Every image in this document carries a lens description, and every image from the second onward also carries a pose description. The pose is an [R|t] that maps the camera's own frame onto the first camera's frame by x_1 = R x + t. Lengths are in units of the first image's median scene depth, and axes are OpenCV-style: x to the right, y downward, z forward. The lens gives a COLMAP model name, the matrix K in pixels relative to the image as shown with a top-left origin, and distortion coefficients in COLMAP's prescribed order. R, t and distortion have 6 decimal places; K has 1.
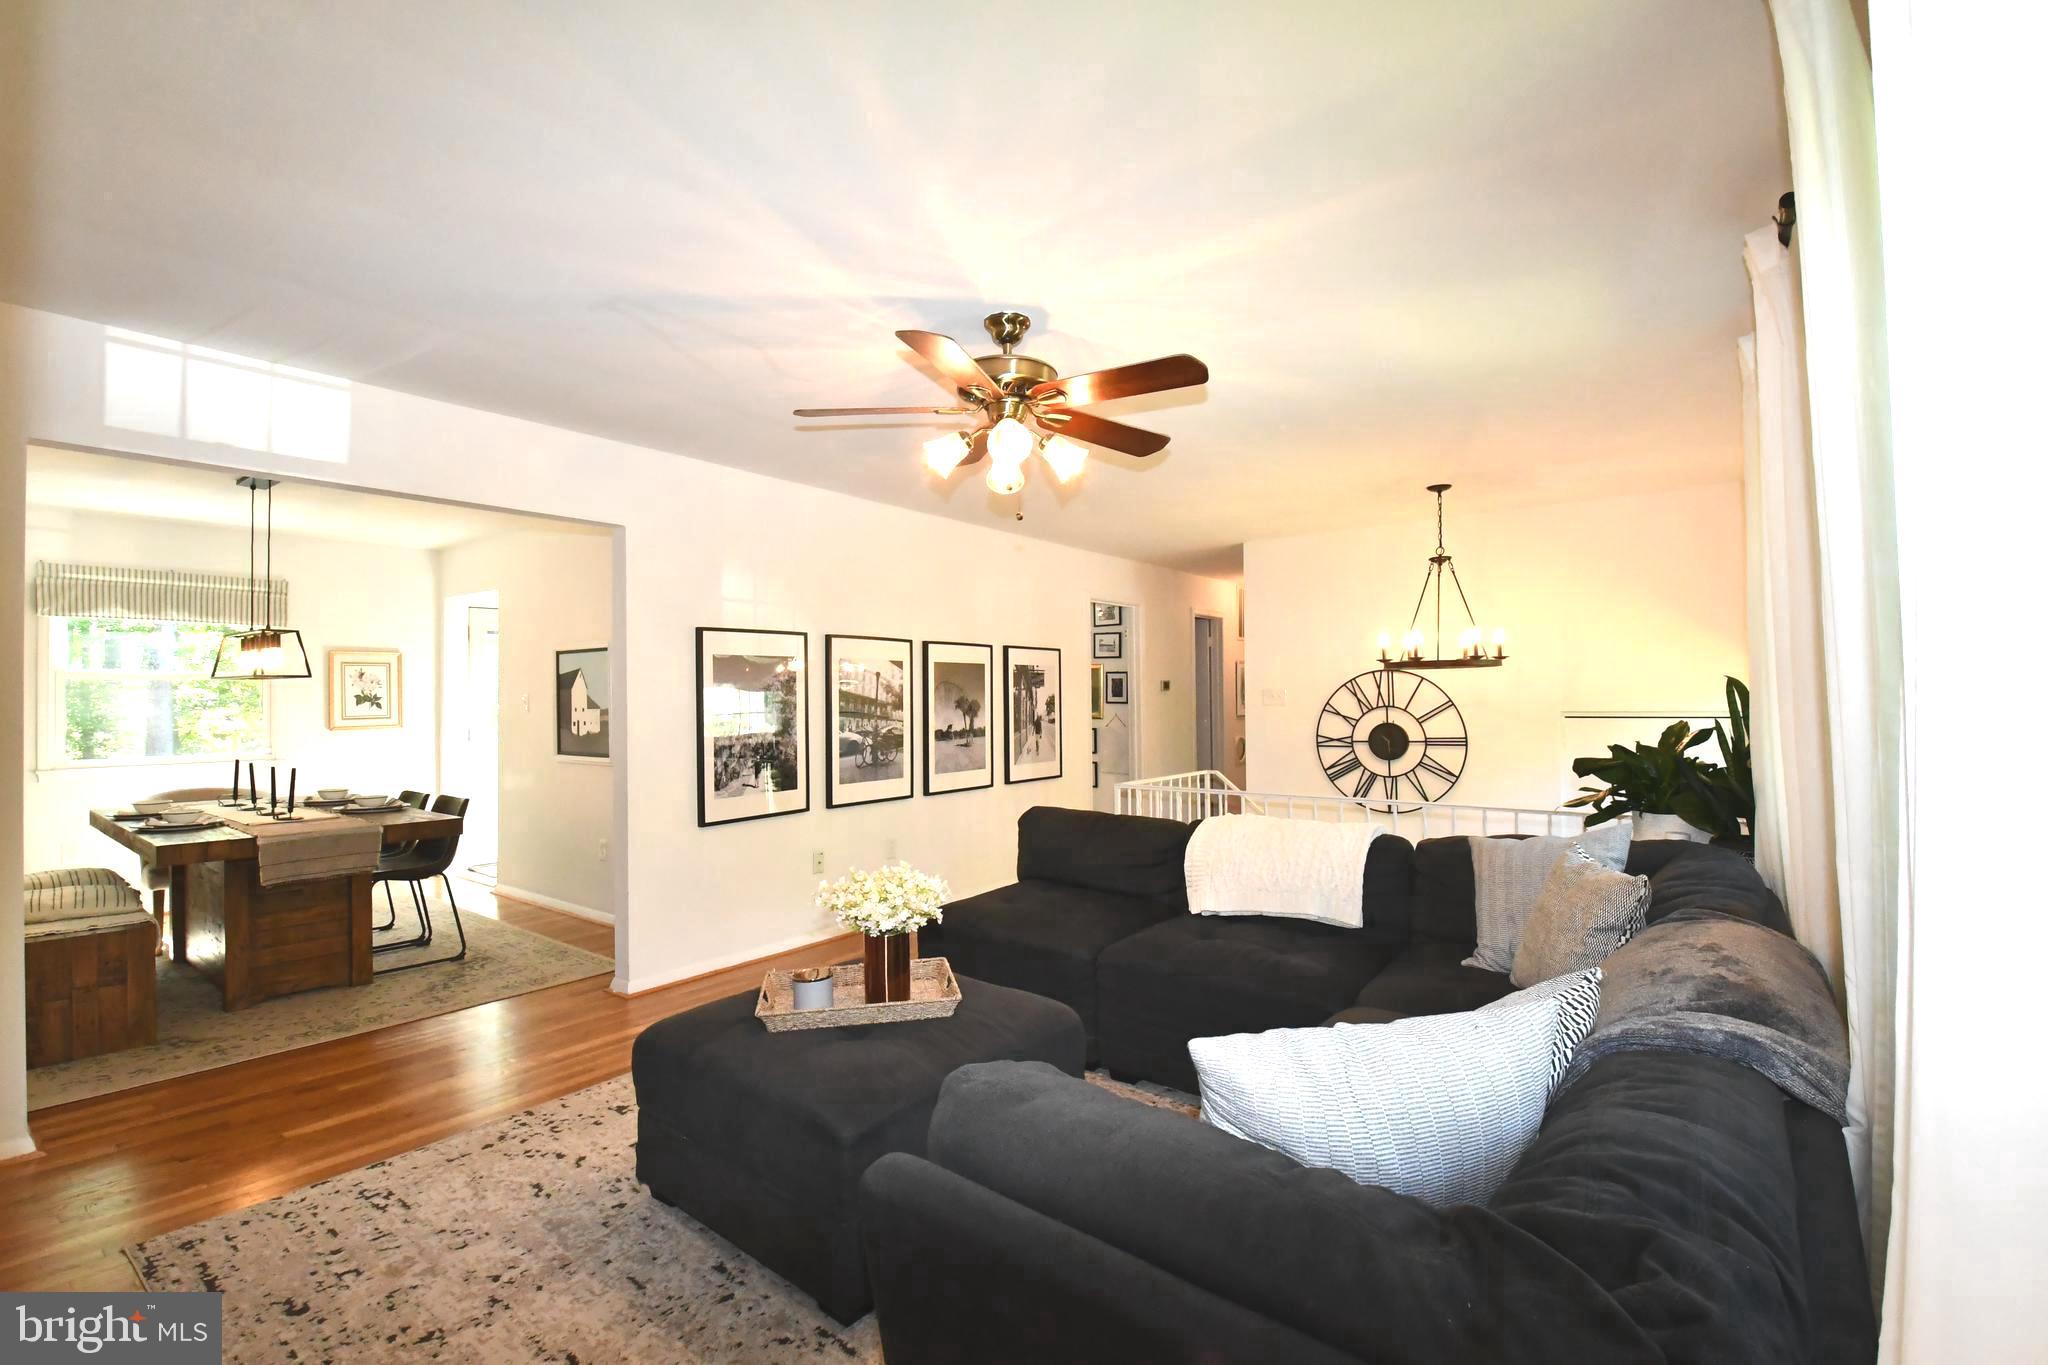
lens RADIAL K [[898.1, 0, 1024.0], [0, 898.1, 682.5], [0, 0, 1]] dist [-0.002268, -0.017334]
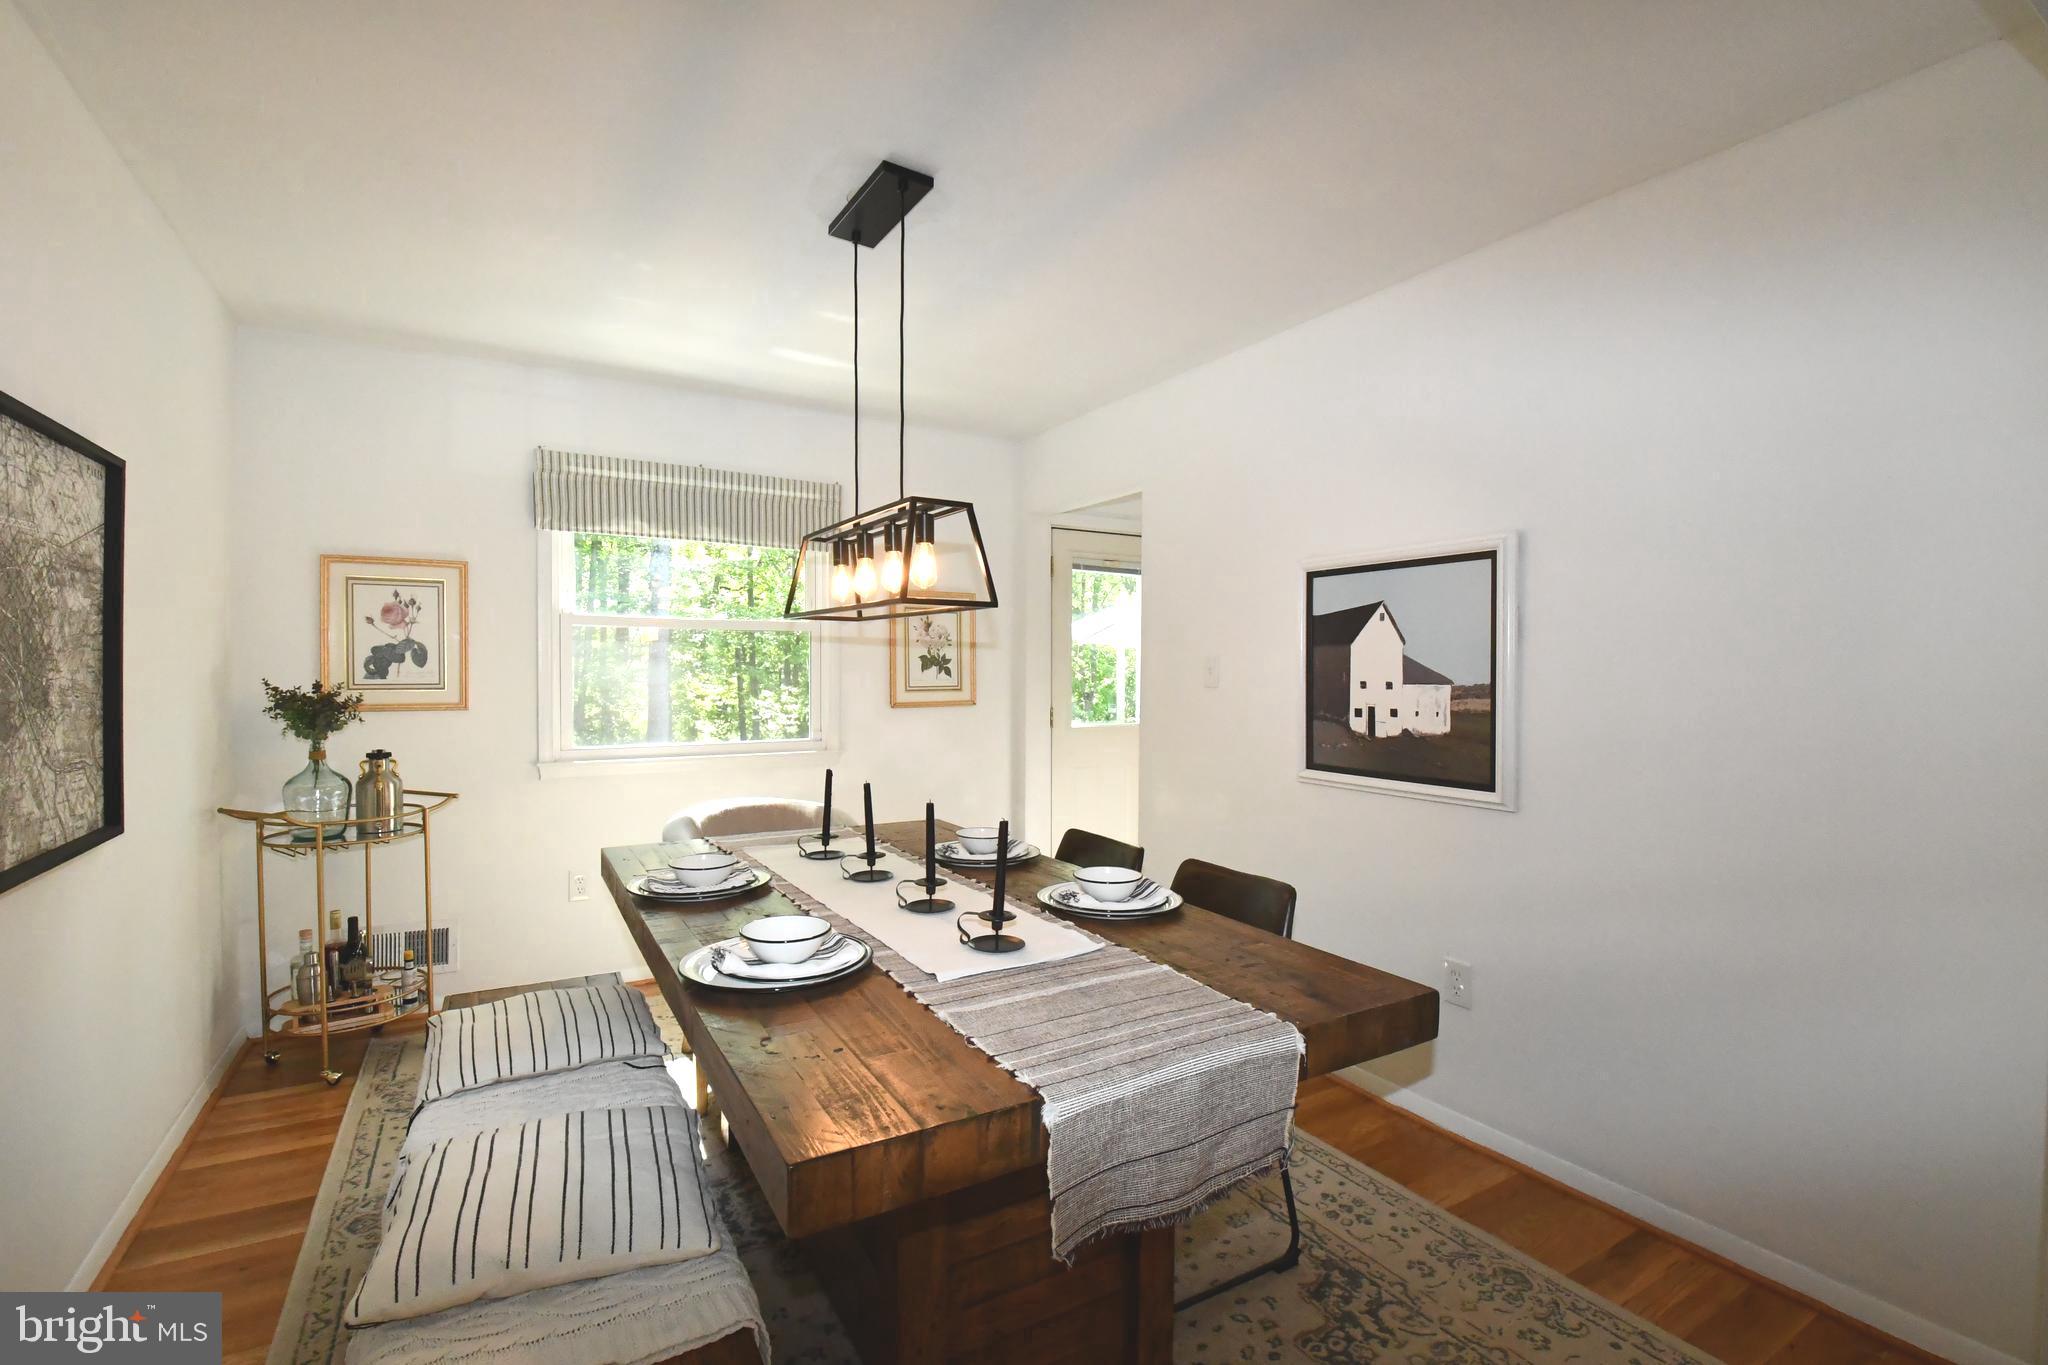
lens RADIAL K [[897.9, 0, 1011.1], [0, 897.9, 681.7], [0, 0, 1]] dist [0.000148, -0.016934]
pose [[0.925154, 0.016774, -0.379222, -0.495433], [-0.005420, 0.999505, 0.030988, 0.014183], [0.379554, -0.026614, 0.924787, 0.462009]]
